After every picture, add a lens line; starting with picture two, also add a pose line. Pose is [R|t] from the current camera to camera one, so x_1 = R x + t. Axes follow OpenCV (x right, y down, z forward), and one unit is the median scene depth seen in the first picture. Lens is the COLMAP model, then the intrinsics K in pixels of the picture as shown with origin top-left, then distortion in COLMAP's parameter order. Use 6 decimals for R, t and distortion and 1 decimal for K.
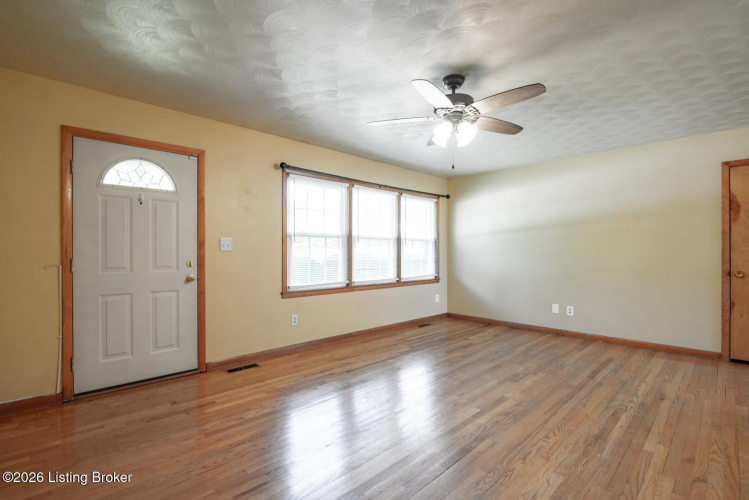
lens RADIAL K [[349.4, 0, 373.2], [0, 349.4, 255.9], [0, 0, 1]] dist [-0.017311, 0.000204]
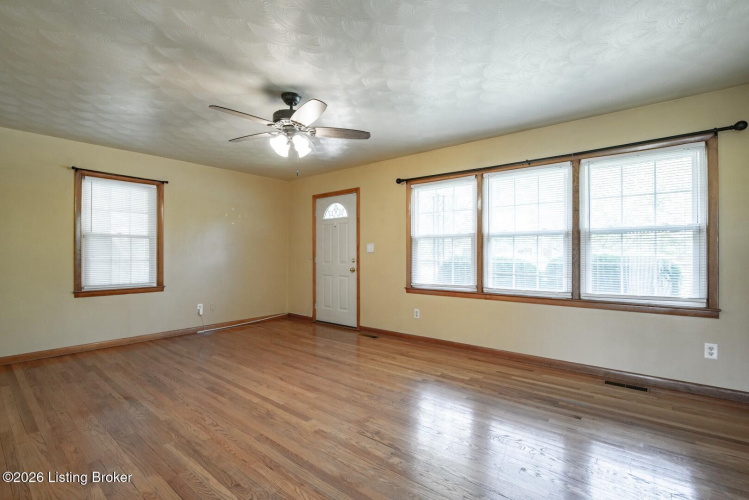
lens RADIAL K [[349.4, 0, 373.2], [0, 349.4, 255.9], [0, 0, 1]] dist [-0.017311, 0.000204]
pose [[0.111251, 0.003294, -0.993787, 0.930358], [-0.013477, 0.999908, 0.001806, -0.002561], [0.993701, 0.013192, 0.111286, 0.781659]]
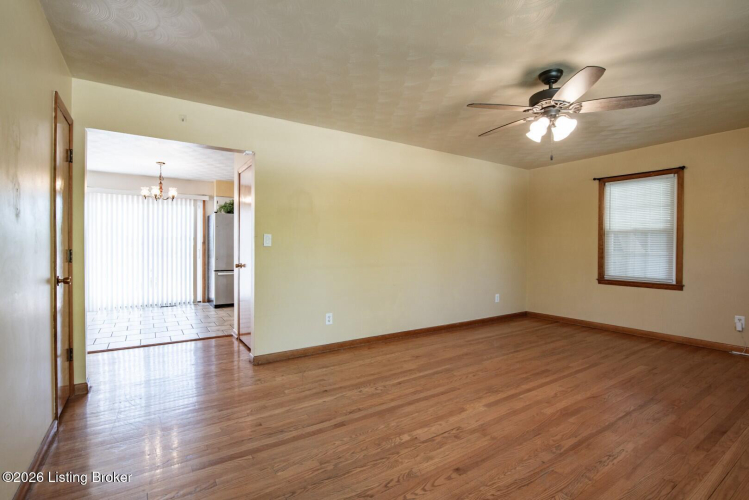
lens RADIAL K [[350.9, 0, 378.8], [0, 350.9, 250.8], [0, 0, 1]] dist [-0.004464, -0.000521]
pose [[-0.984804, -0.010817, 0.173331, 0.373116], [-0.006556, 0.999662, 0.025138, -0.012383], [-0.173545, 0.023620, -0.984543, 1.426984]]
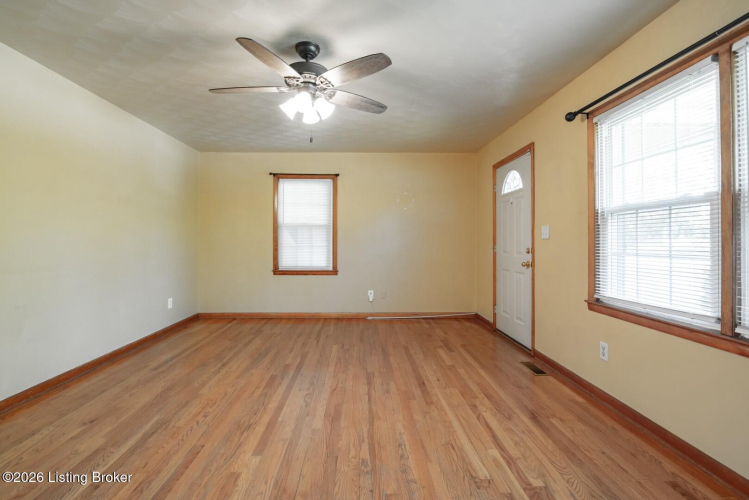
lens RADIAL K [[352.1, 0, 361.0], [0, 352.1, 240.8], [0, 0, 1]] dist [-0.017051, 0.000017]
pose [[-0.690926, -0.004130, -0.722914, 0.542706], [-0.013552, 0.999882, 0.007239, -0.008894], [0.722799, 0.014799, -0.690900, 1.184864]]
